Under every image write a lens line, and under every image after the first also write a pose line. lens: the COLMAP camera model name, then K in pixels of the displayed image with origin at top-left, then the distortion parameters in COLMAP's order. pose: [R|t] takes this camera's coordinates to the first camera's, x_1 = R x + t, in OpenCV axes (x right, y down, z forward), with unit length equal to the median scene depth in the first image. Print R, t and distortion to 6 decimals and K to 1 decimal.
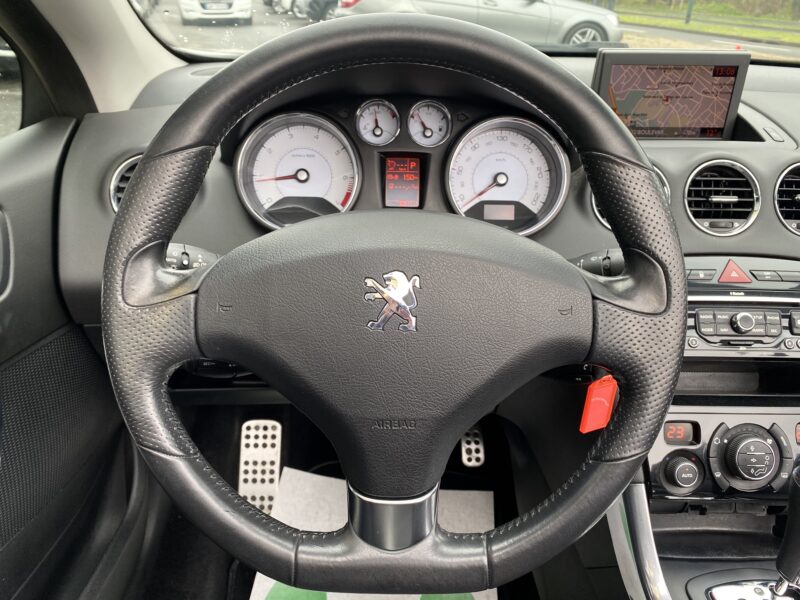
lens RADIAL K [[617.9, 0, 407.0], [0, 617.9, 299.0], [0, 0, 1]] dist [0.002696, -0.001628]
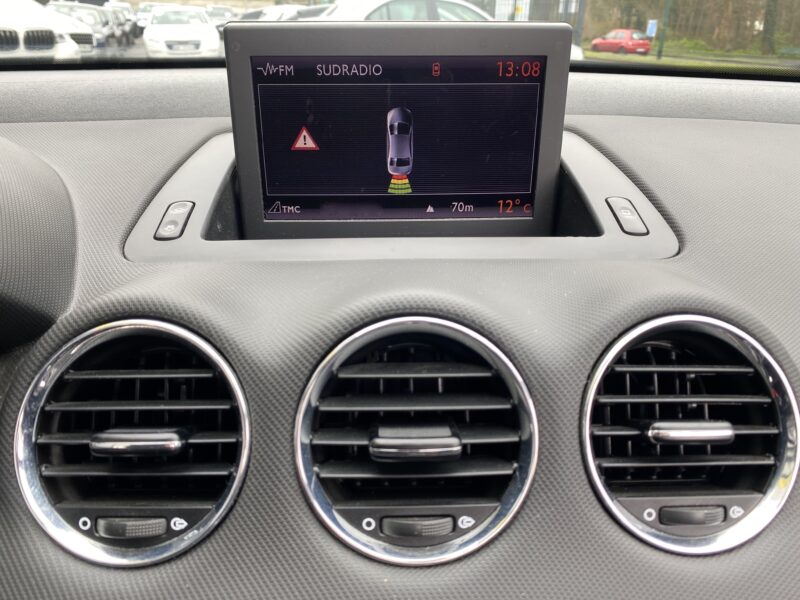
lens RADIAL K [[612.0, 0, 399.0], [0, 612.0, 302.1], [0, 0, 1]] dist [0.009100, -0.004912]
pose [[0.999847, -0.016045, 0.006983, 0.495820], [0.016373, 0.998626, -0.049773, -0.216439], [-0.006175, 0.049880, 0.998736, 0.678140]]
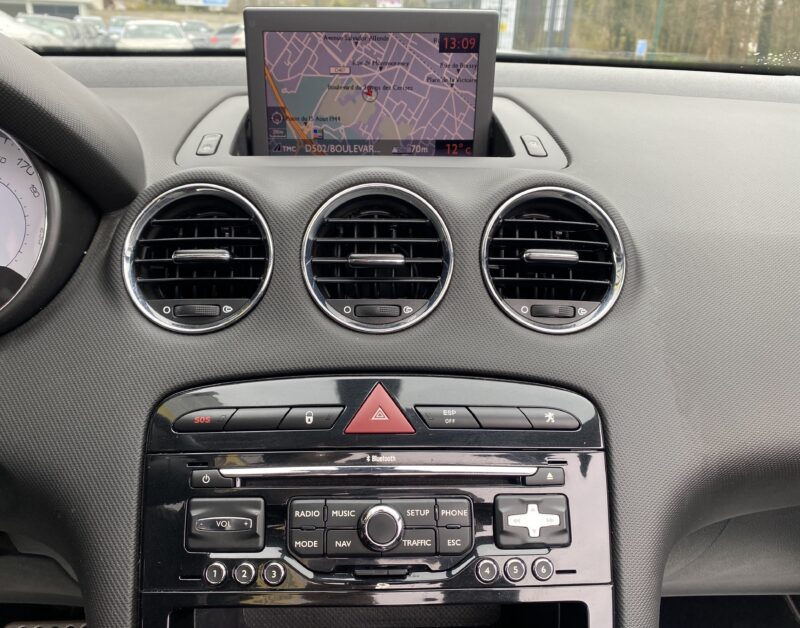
lens RADIAL K [[641.2, 0, 384.0], [0, 641.2, 316.8], [0, 0, 1]] dist [0.012446, -0.009197]
pose [[0.999836, -0.009248, 0.015598, 0.502403], [0.010332, 0.997425, -0.070967, -0.077769], [-0.014901, 0.071116, 0.997357, 0.480202]]
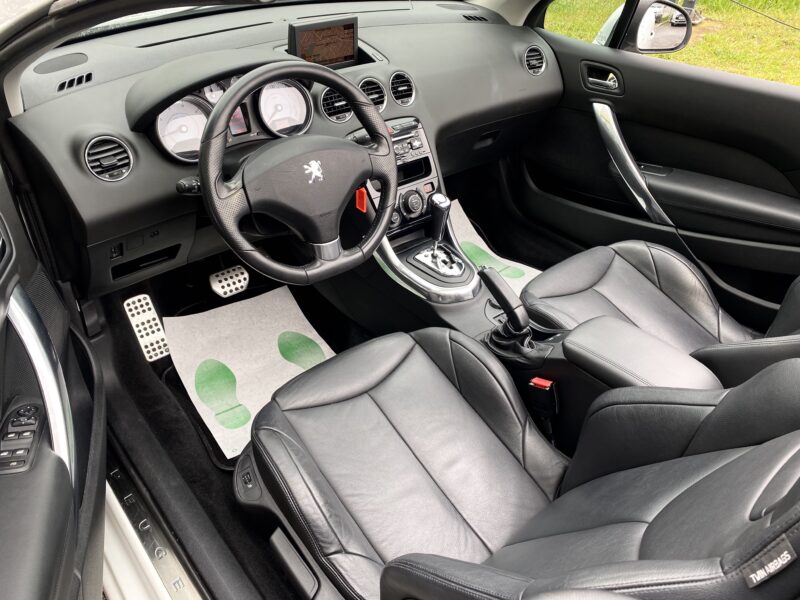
lens RADIAL K [[612.0, 0, 399.0], [0, 612.0, 302.1], [0, 0, 1]] dist [0.009100, -0.004912]
pose [[0.777767, -0.370820, 0.507514, -0.799853], [0.251381, 0.923558, 0.289564, -0.093671], [-0.576095, -0.097634, 0.811531, -0.904893]]
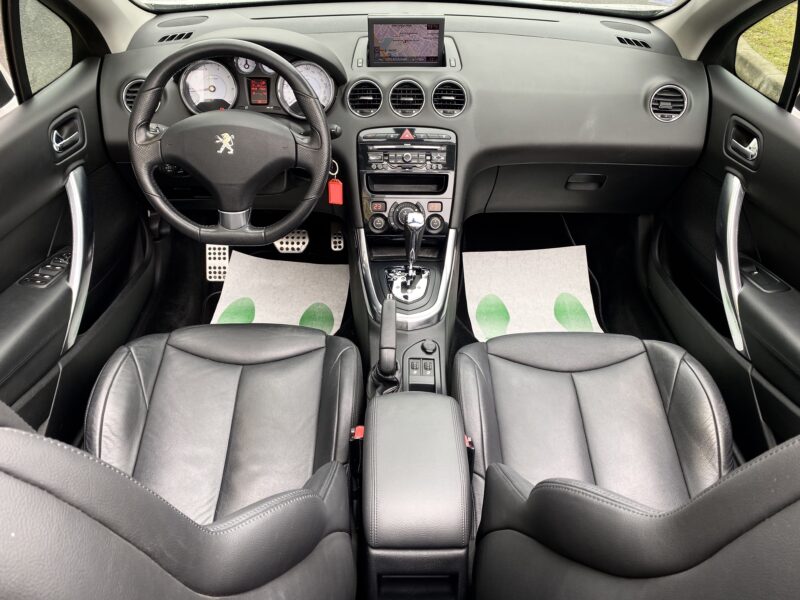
lens RADIAL K [[612.0, 0, 399.0], [0, 612.0, 302.1], [0, 0, 1]] dist [0.009100, -0.004912]
pose [[0.999752, -0.001124, -0.022244, 0.524516], [0.005673, 0.978639, 0.205506, 0.088709], [0.021538, -0.205581, 0.978403, -1.209322]]
